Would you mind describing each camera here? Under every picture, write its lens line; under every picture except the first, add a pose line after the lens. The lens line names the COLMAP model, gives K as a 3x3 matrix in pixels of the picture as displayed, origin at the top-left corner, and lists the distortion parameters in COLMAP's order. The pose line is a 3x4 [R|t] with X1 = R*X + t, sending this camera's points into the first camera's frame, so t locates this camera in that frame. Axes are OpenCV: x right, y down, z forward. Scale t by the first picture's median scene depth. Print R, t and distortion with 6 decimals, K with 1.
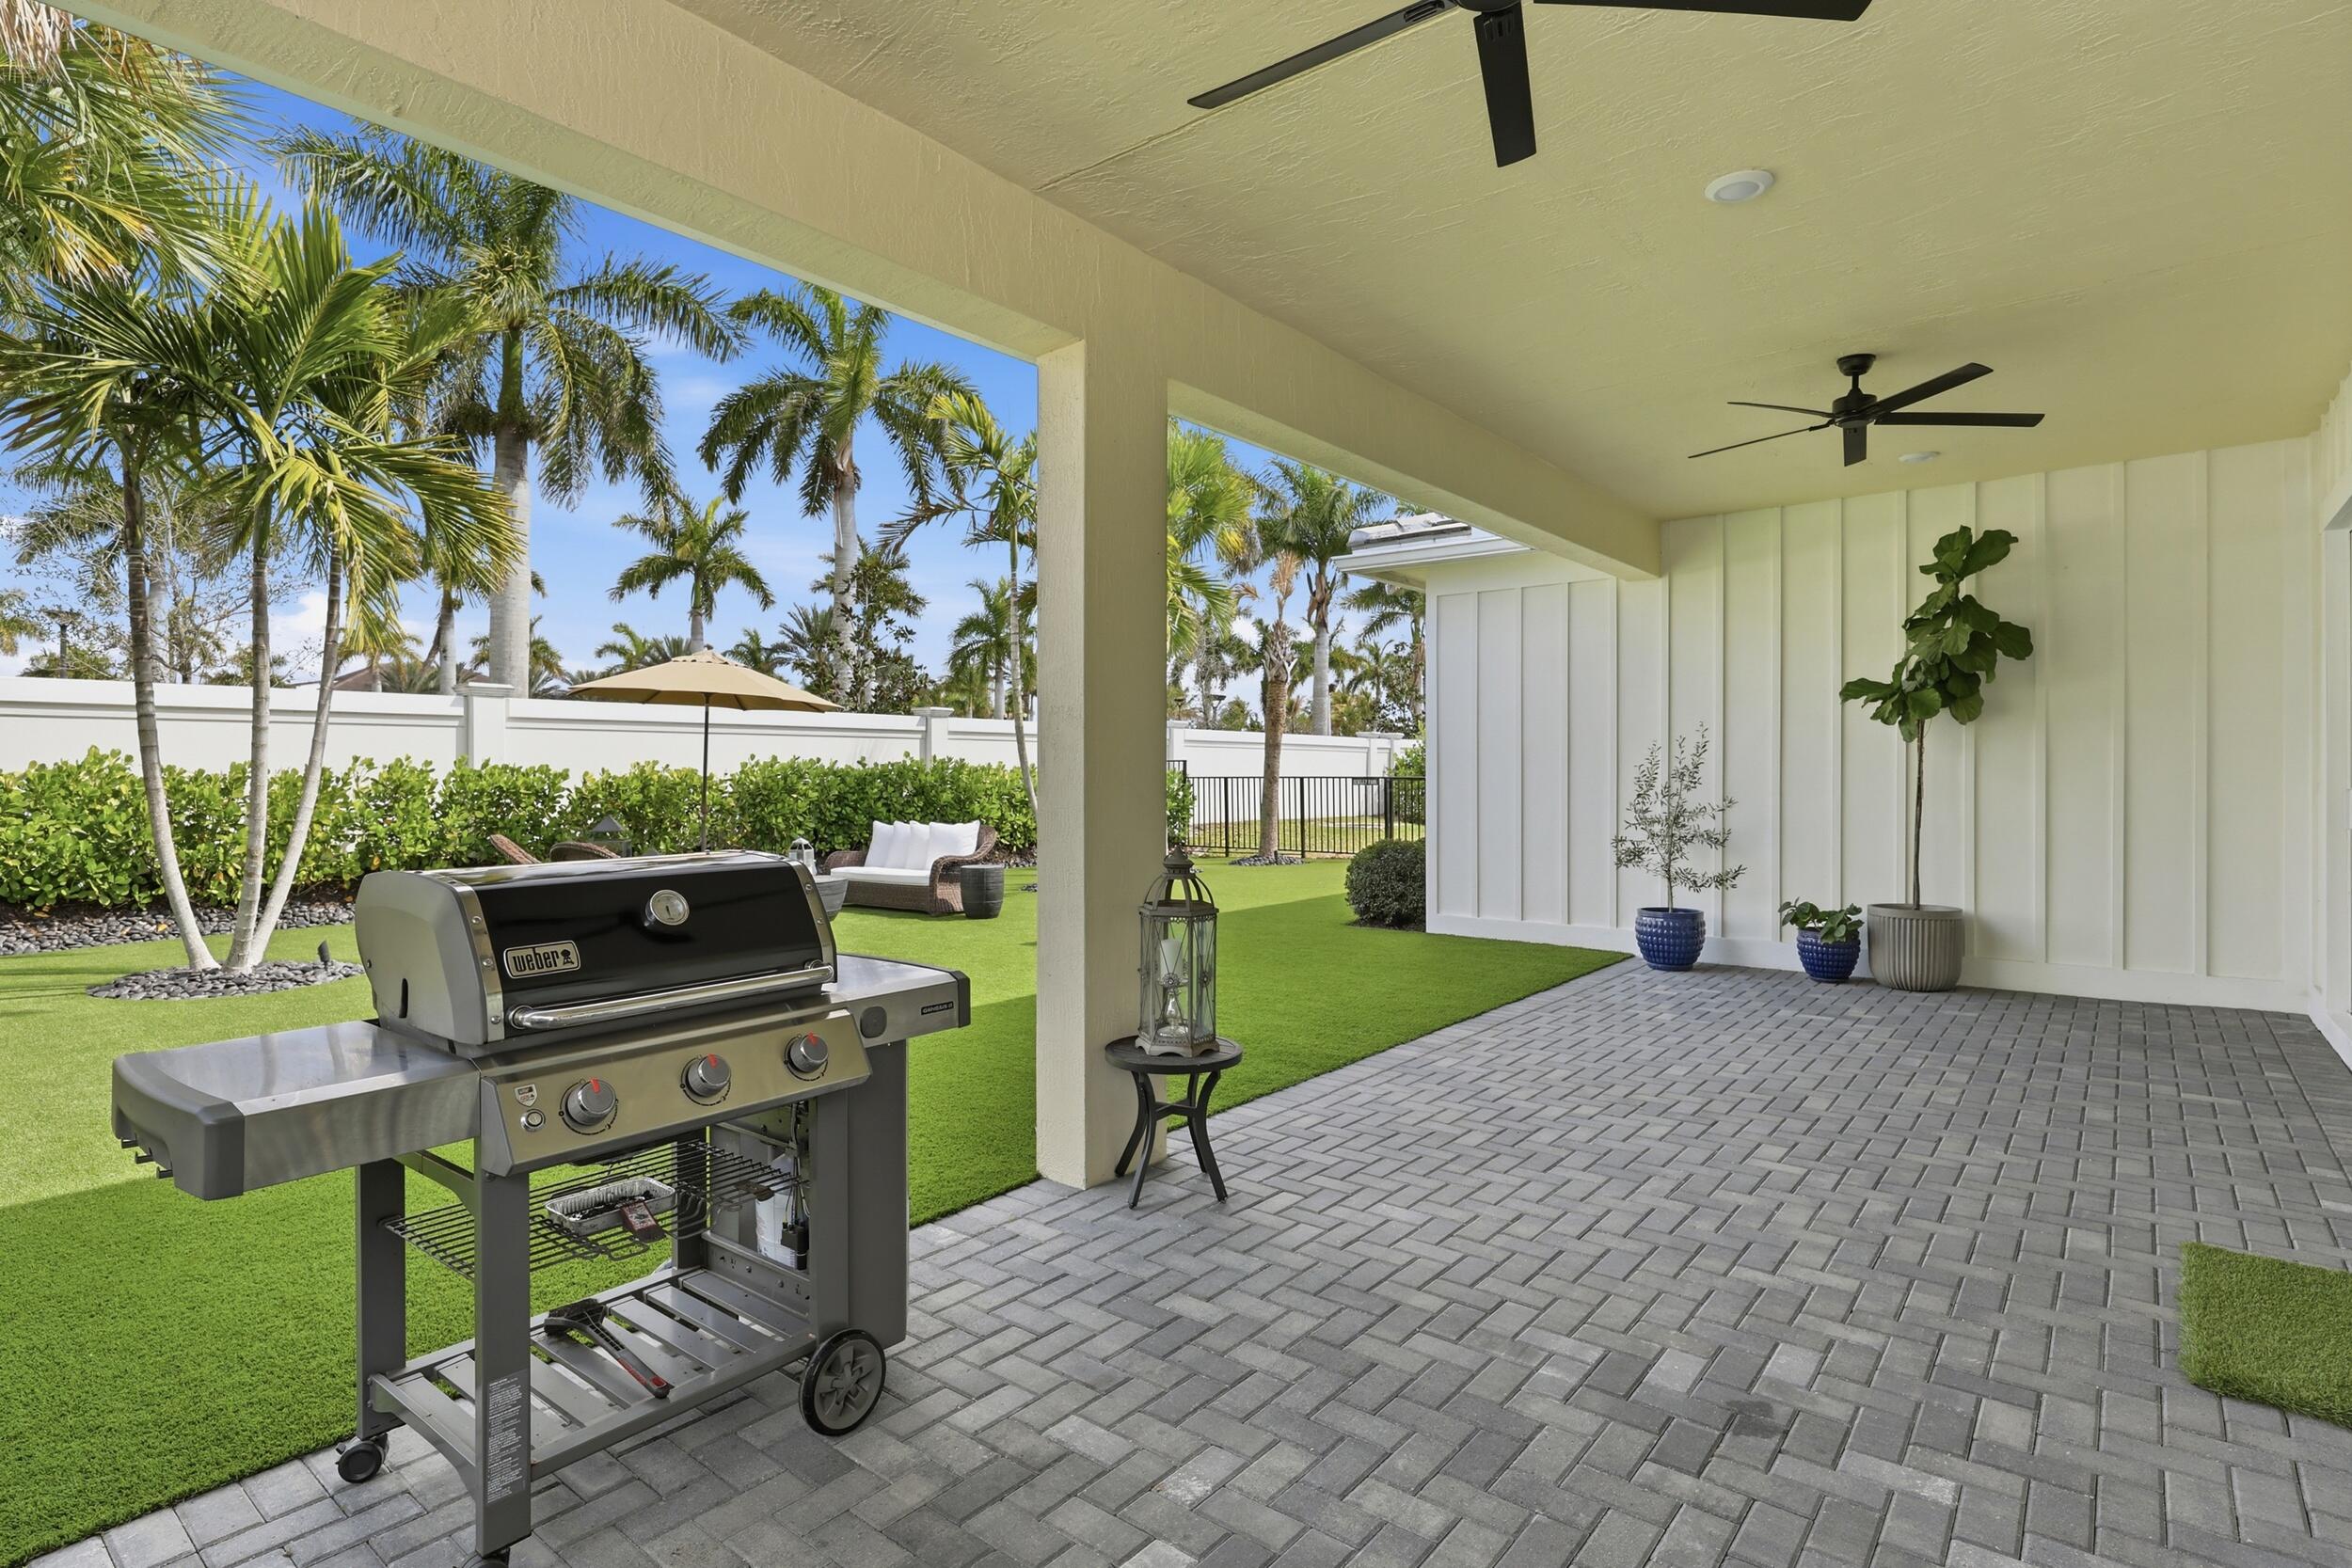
lens RADIAL K [[1174.8, 0, 1179.4], [0, 1174.8, 768.8], [0, 0, 1]] dist [-0.004718, 0.002045]
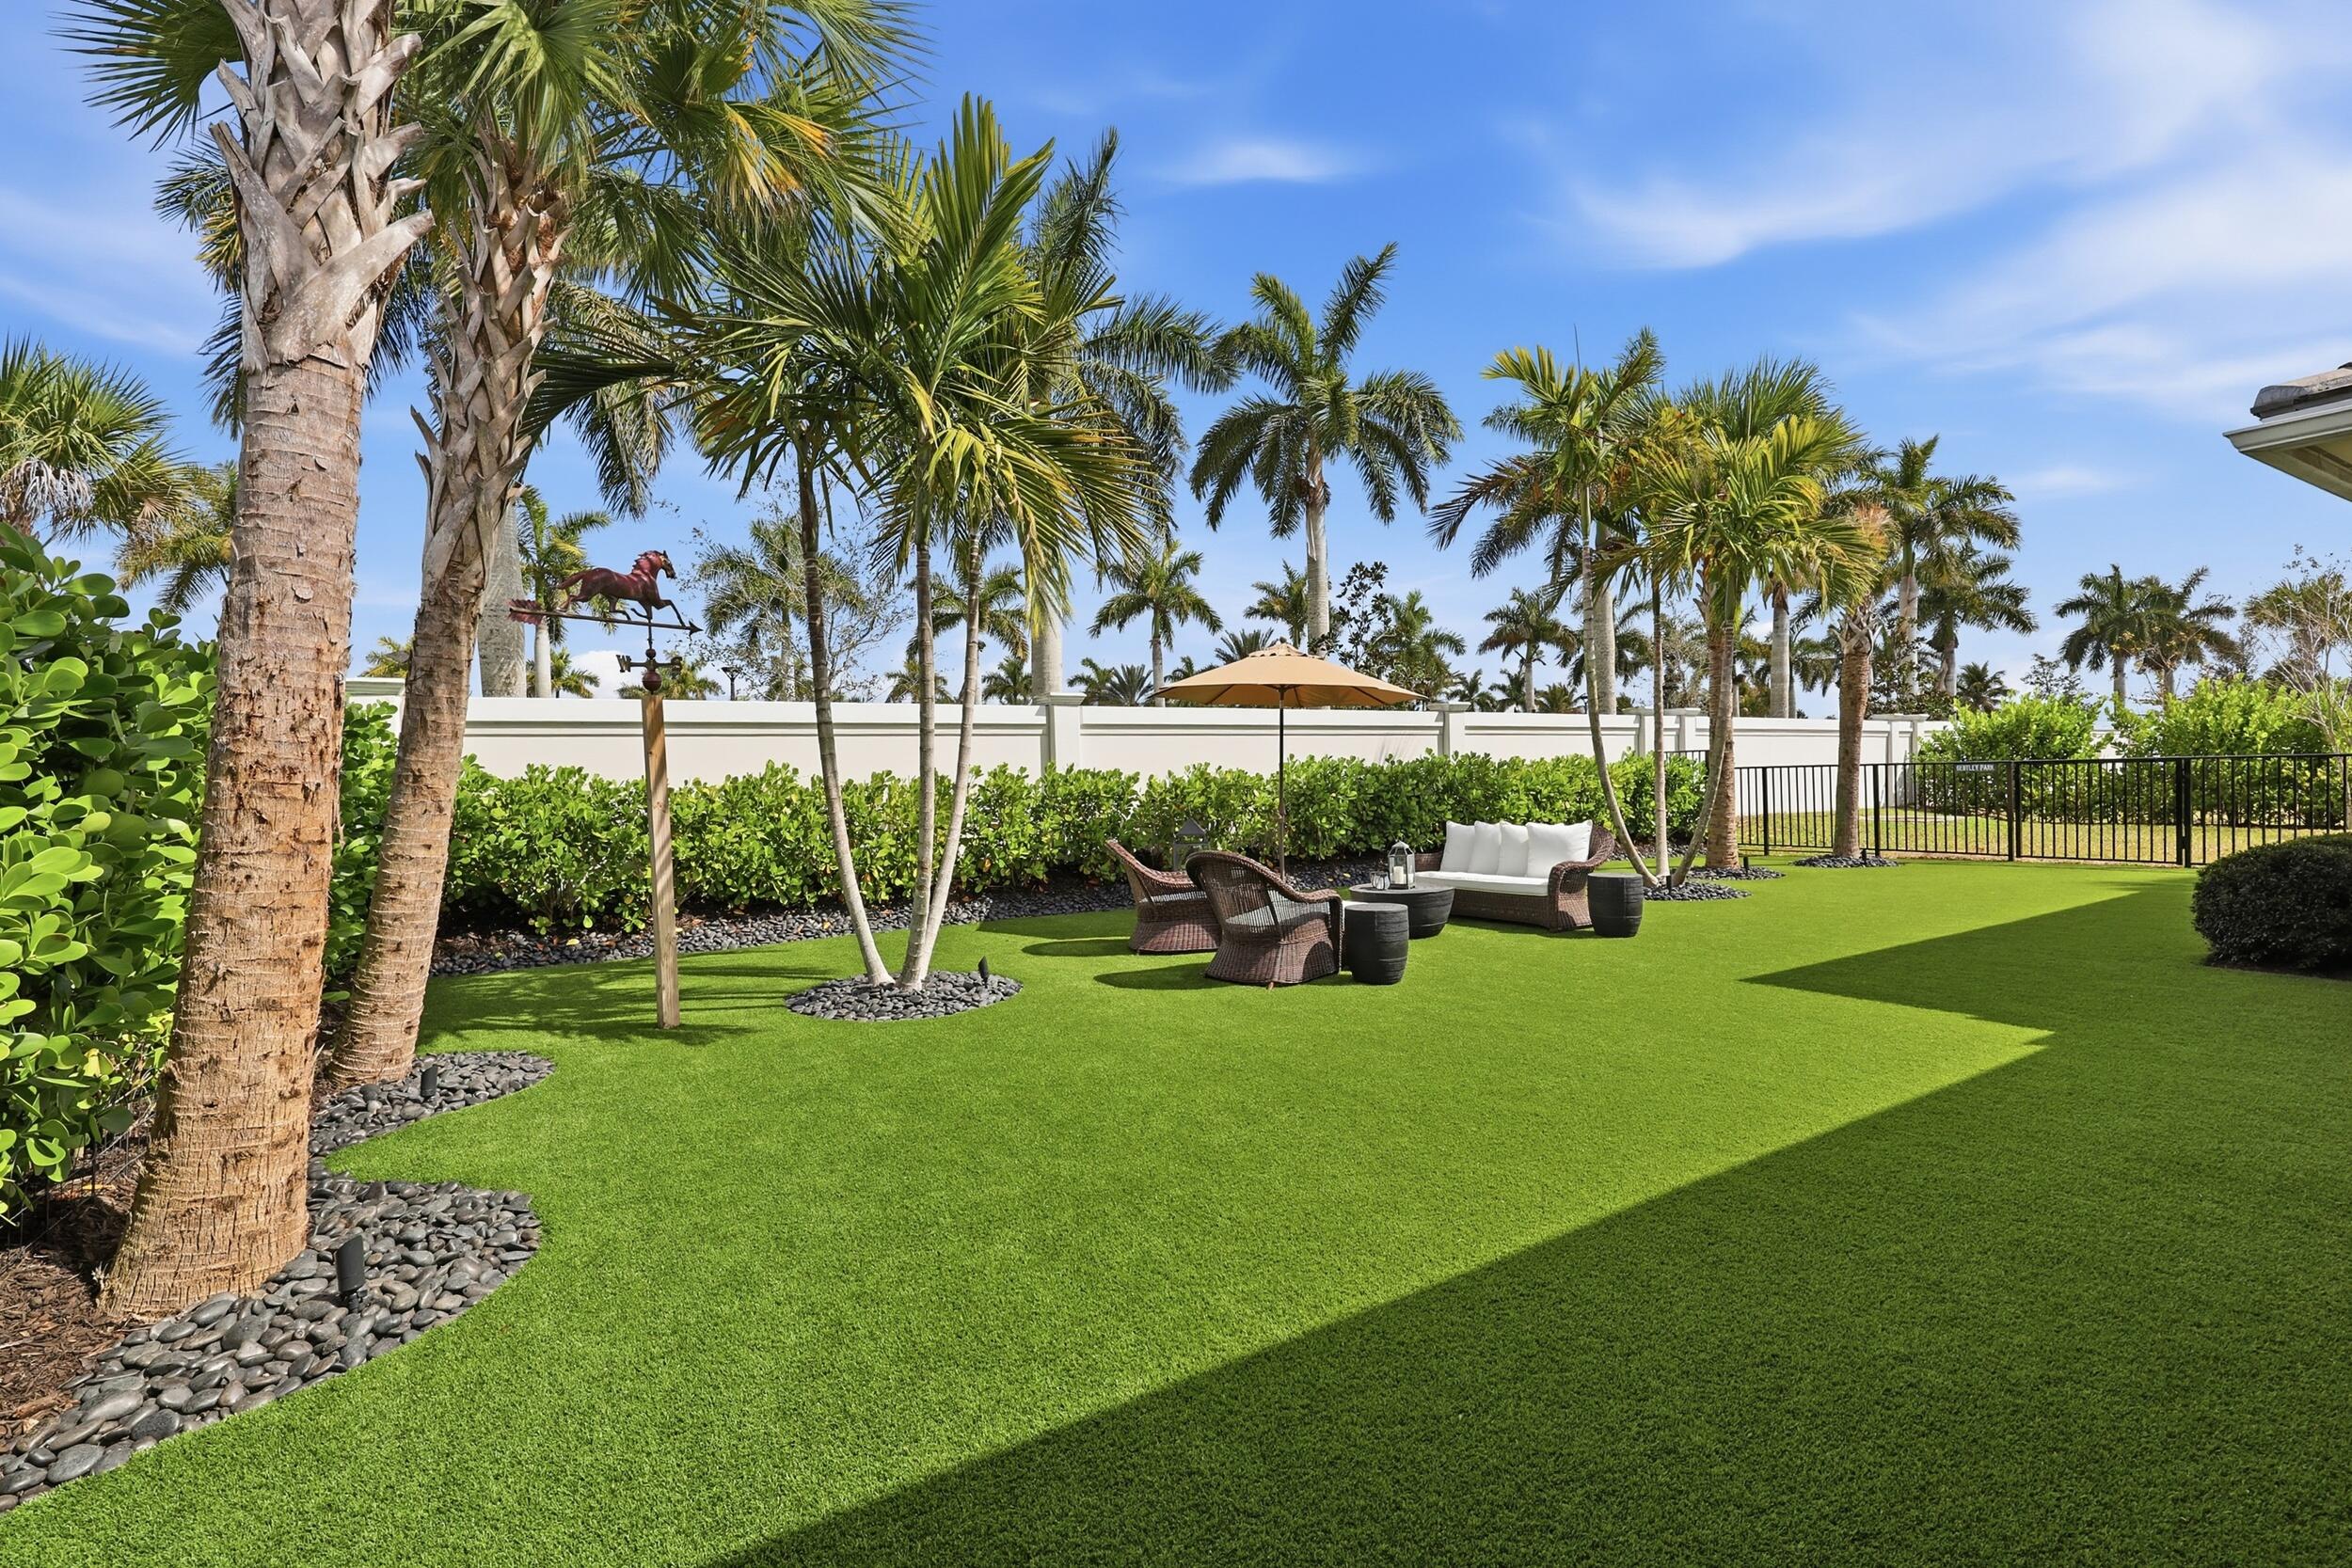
lens RADIAL K [[1017.6, 0, 1171.9], [0, 1017.6, 791.2], [0, 0, 1]] dist [-0.003822, 0.001066]
pose [[0.938536, -0.017774, -0.344724, -0.167033], [0.024832, 0.999562, 0.016069, 0.002692], [0.344288, -0.023641, 0.938566, 0.158658]]
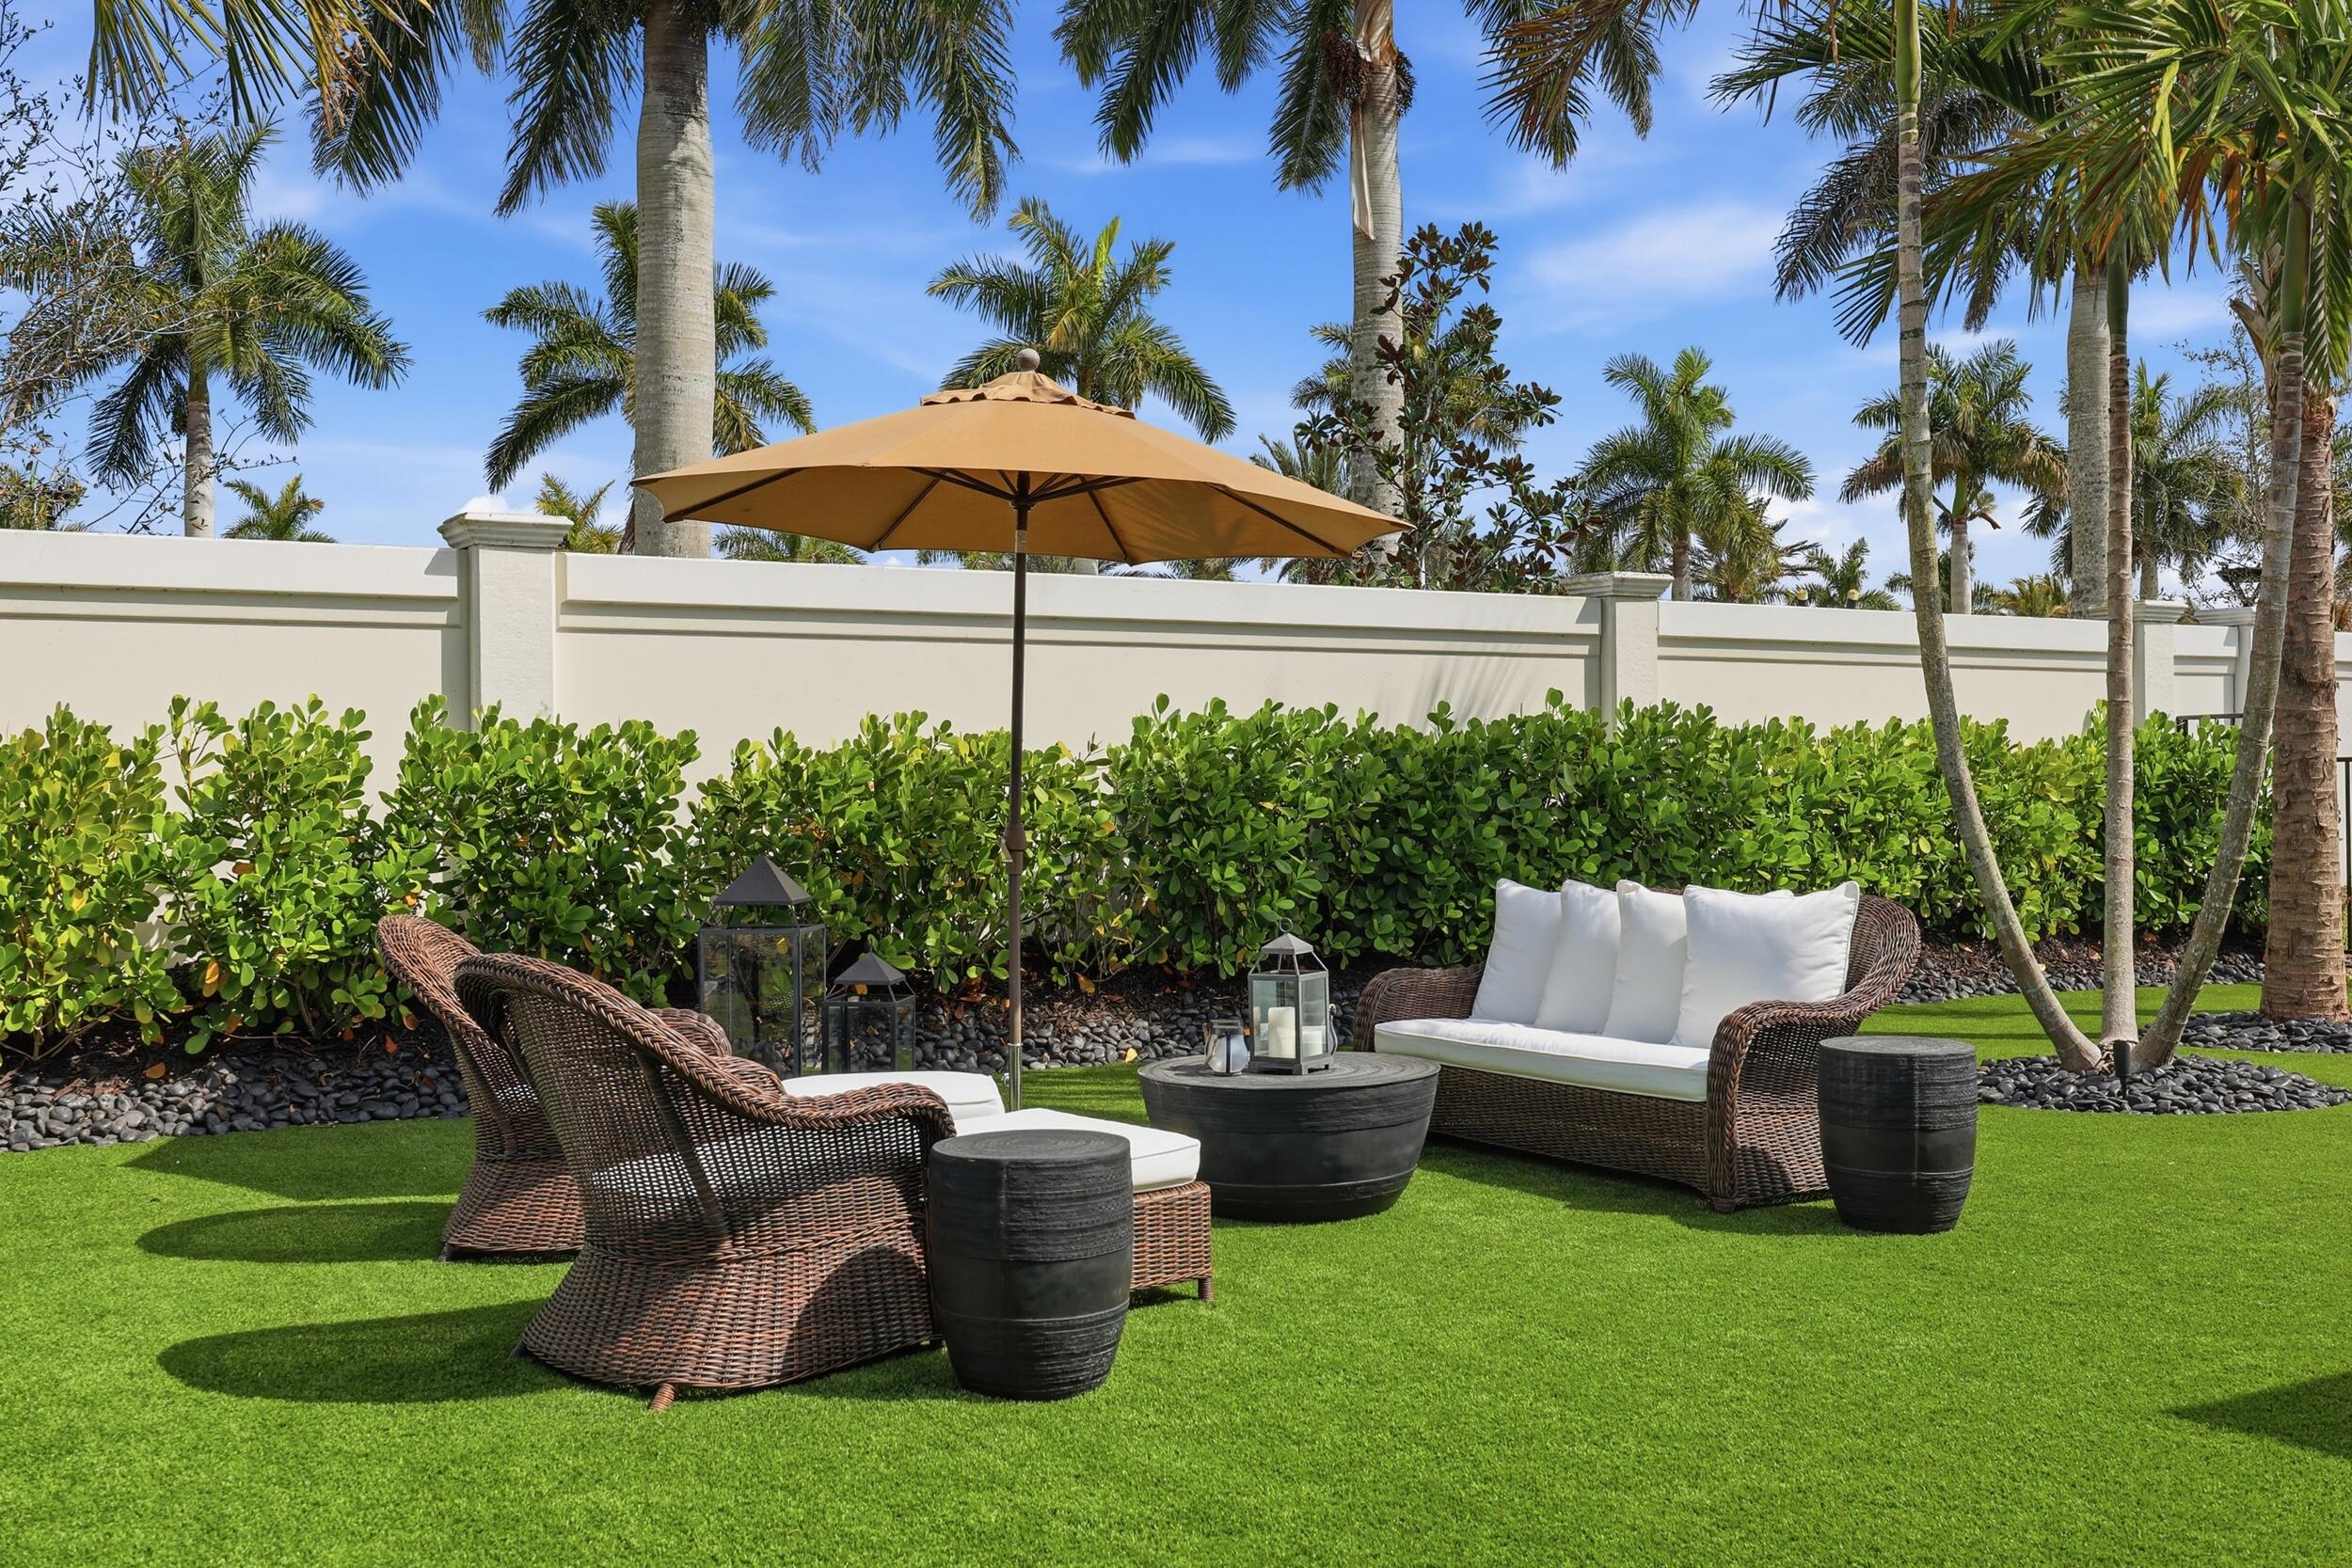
lens RADIAL K [[2279.4, 0, 1174.7], [0, 2279.4, 774.9], [0, 0, 1]] dist [-0.017153, 0.000000]
pose [[0.936493, -0.006115, -0.350633, -0.107550], [0.007202, 0.999972, 0.001796, 0.012144], [0.350612, -0.004207, 0.936511, 0.328844]]
